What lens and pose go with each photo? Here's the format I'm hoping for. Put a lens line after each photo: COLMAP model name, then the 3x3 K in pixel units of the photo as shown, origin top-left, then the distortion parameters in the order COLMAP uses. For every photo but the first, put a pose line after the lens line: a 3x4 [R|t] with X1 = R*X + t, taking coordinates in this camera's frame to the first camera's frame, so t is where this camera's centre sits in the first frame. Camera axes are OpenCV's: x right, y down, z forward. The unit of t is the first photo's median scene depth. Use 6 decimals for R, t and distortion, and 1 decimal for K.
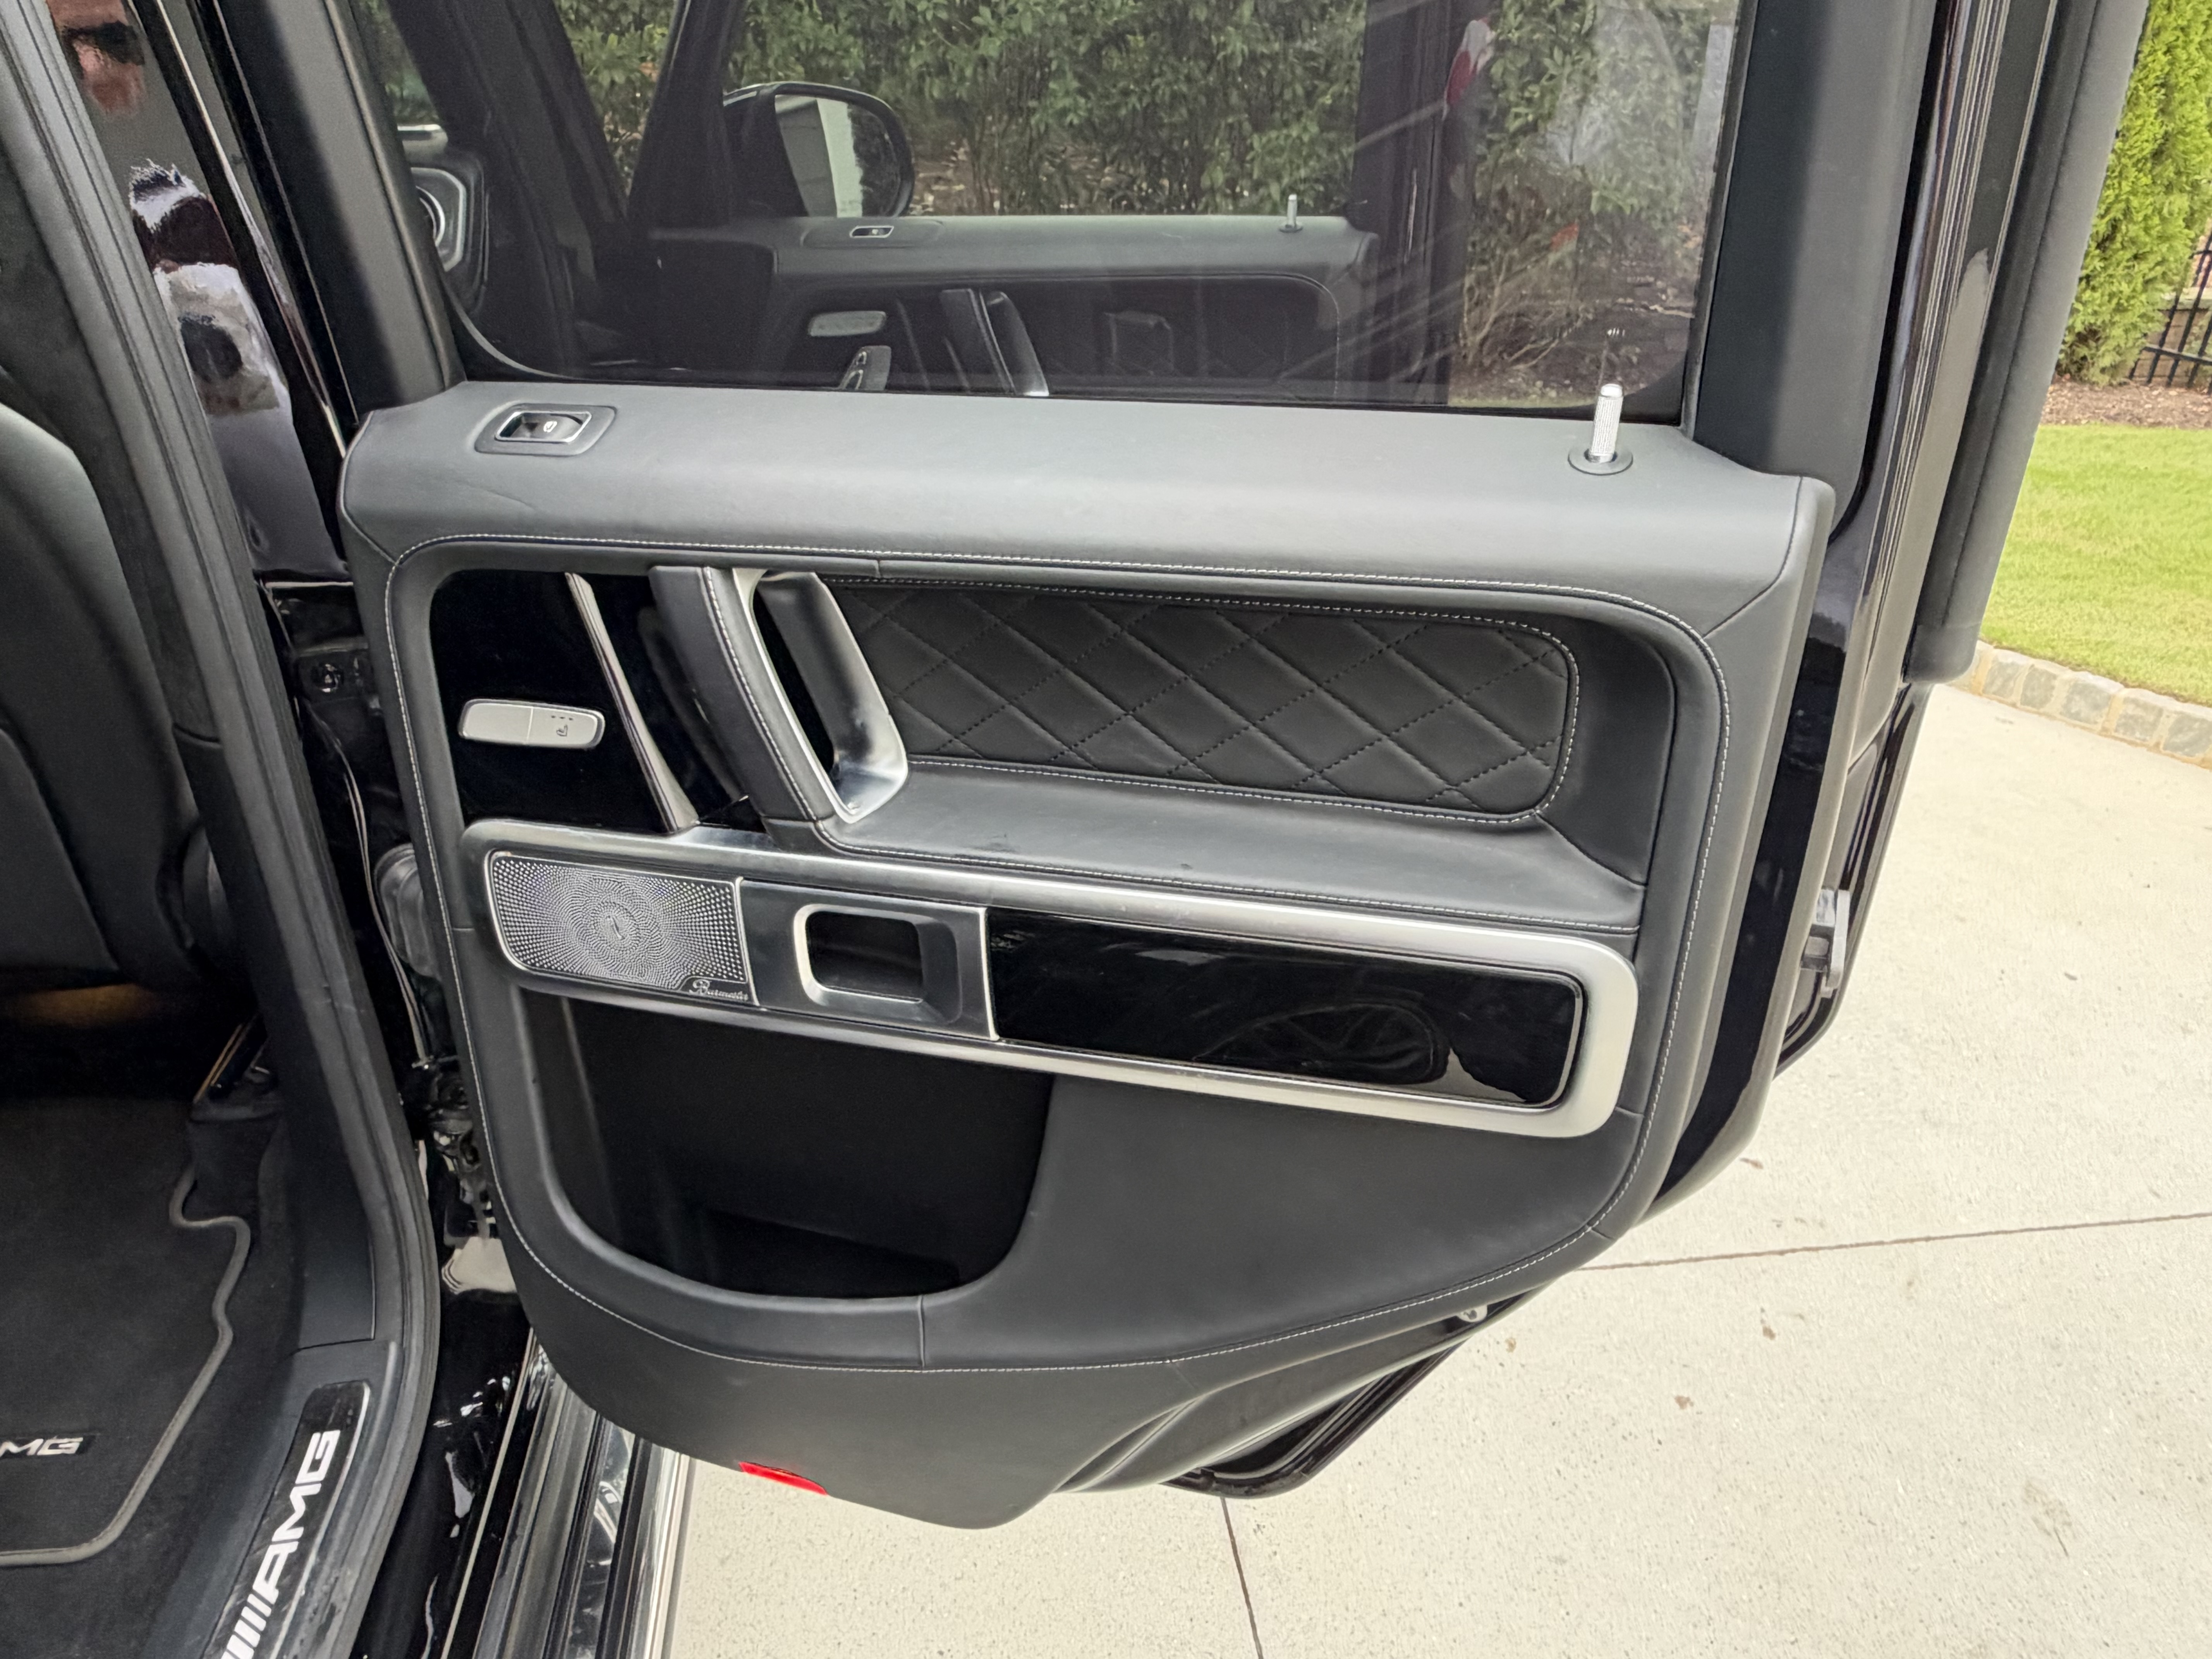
lens RADIAL K [[1430.4, 0, 1076.6], [0, 1430.4, 830.5], [0, 0, 1]] dist [0.002037, 0.000539]
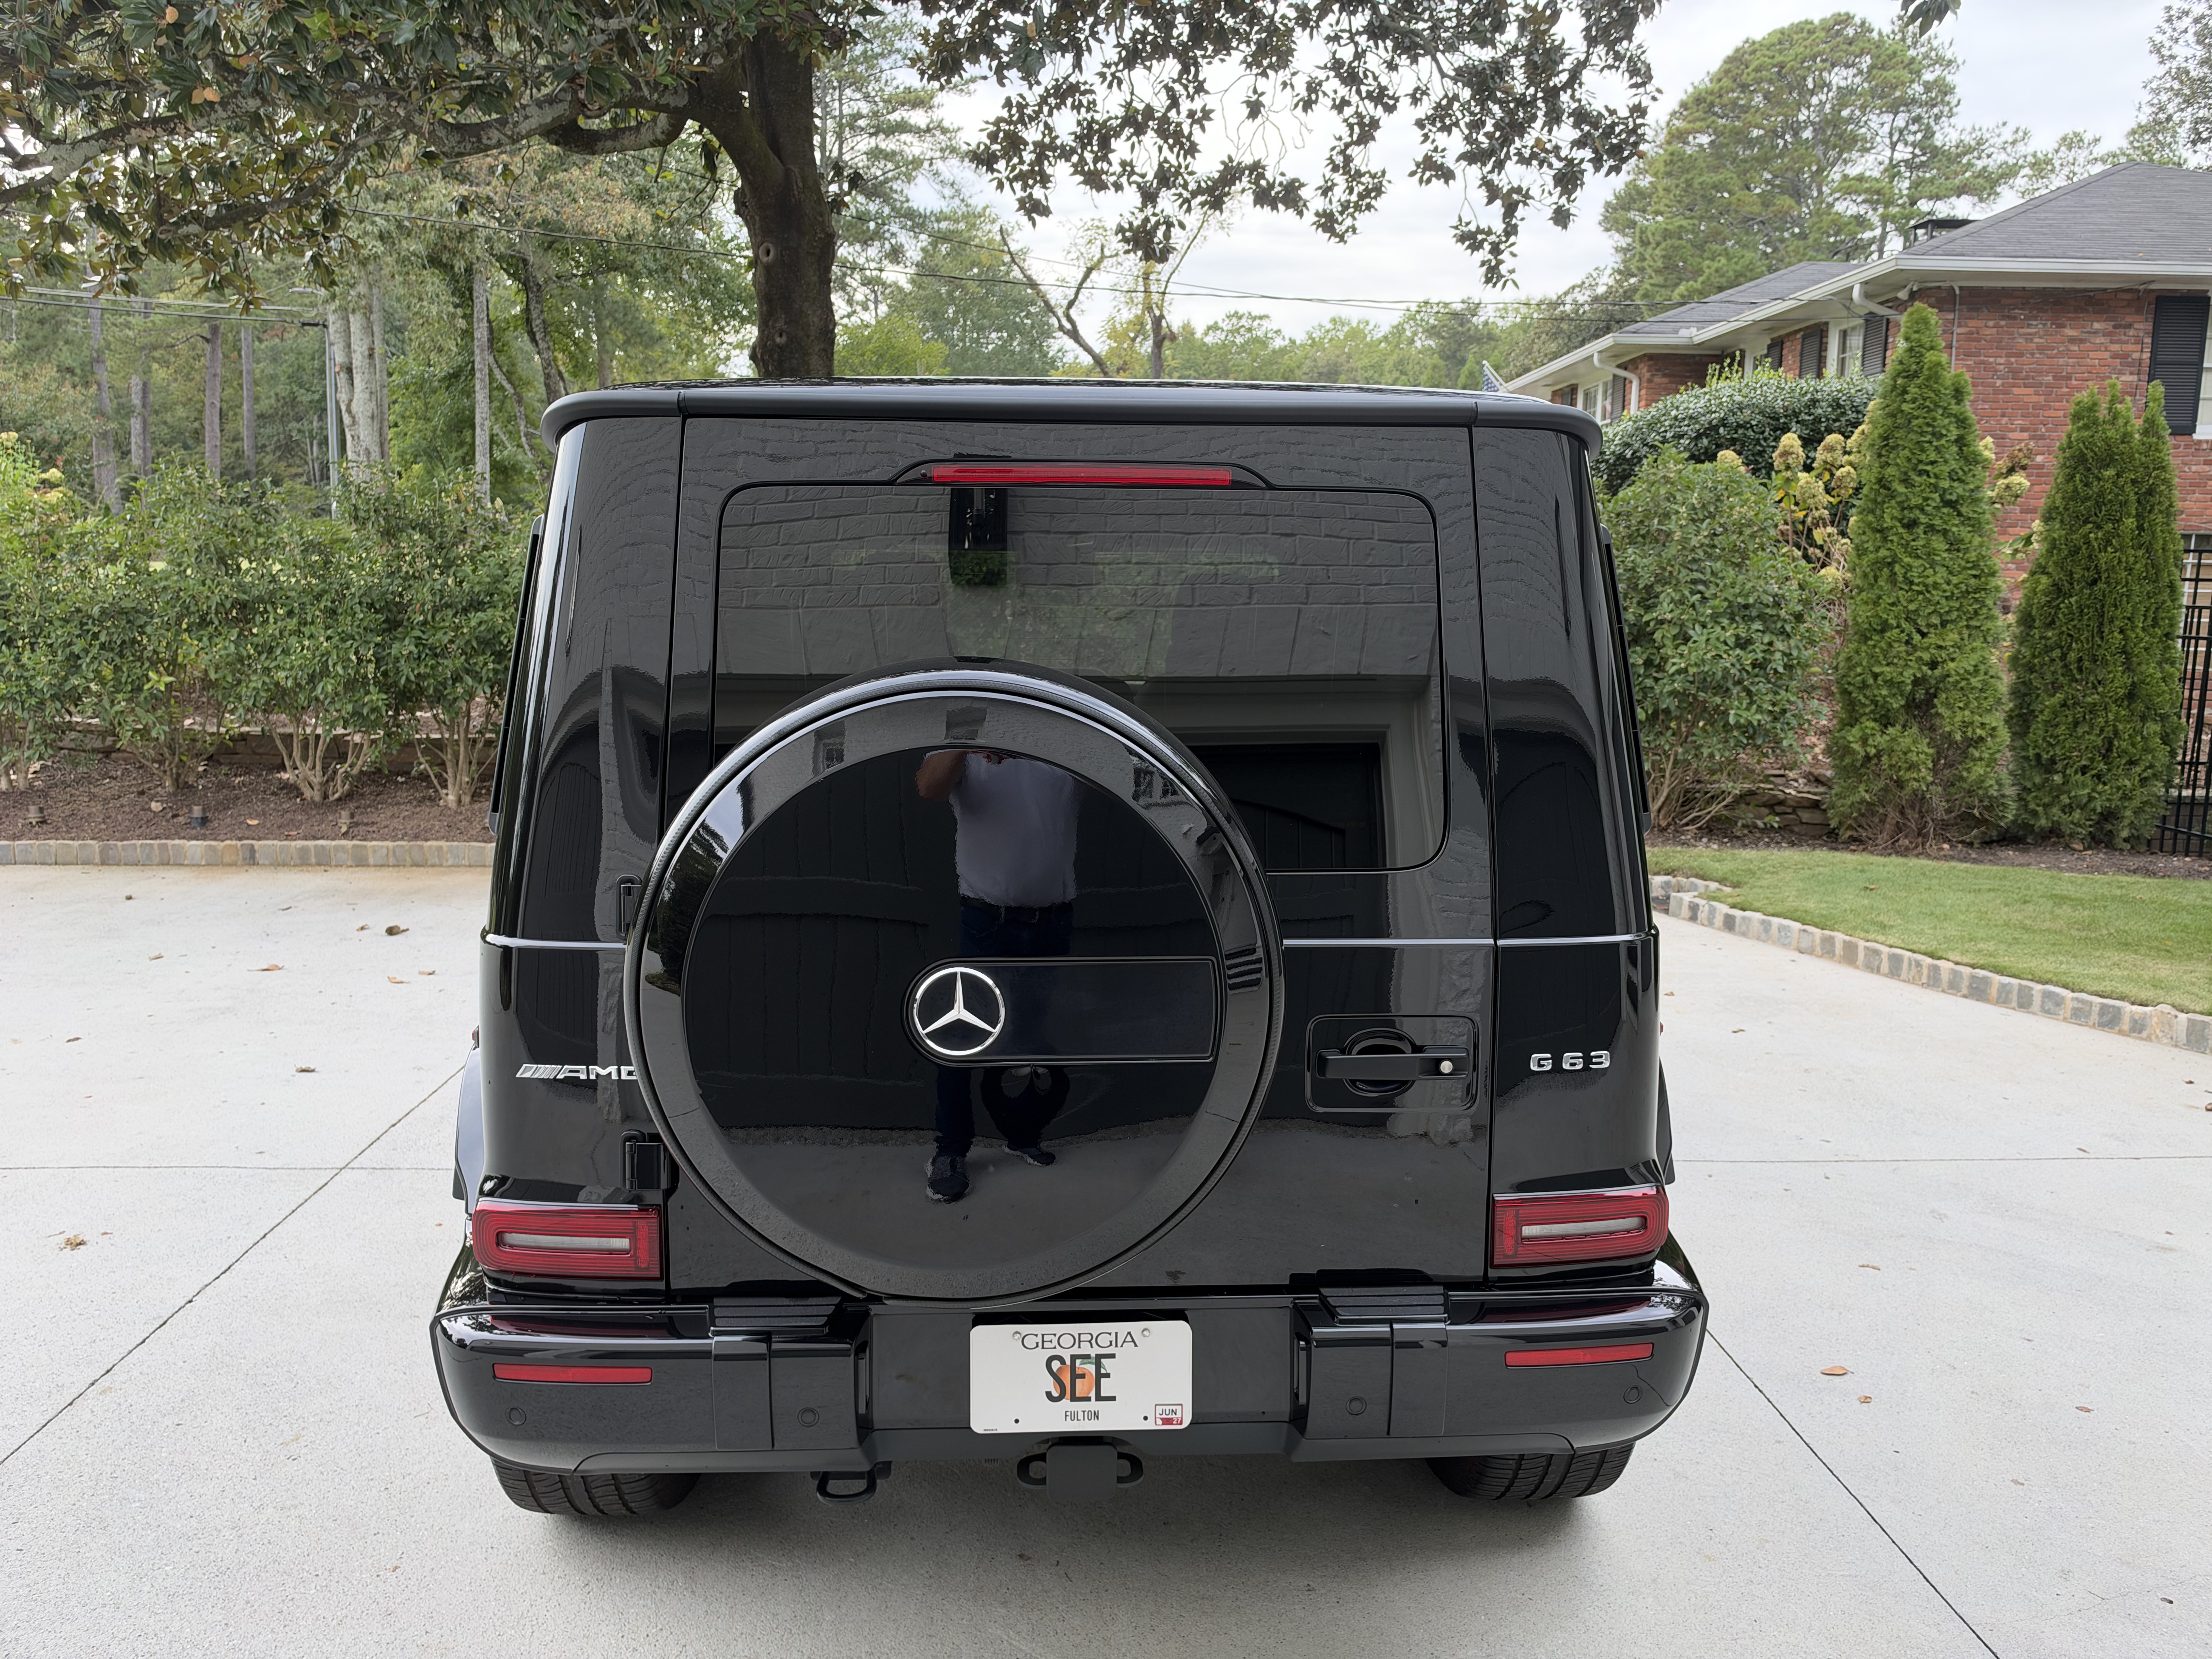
lens RADIAL K [[1604.7, 0, 1118.4], [0, 1604.7, 825.4], [0, 0, 1]] dist [0.009797, -0.025617]
pose [[0.997876, 0.026752, -0.059394, -0.160912], [-0.045119, 0.941501, -0.333977, 0.238151], [0.046985, 0.335948, 0.940708, -0.528436]]
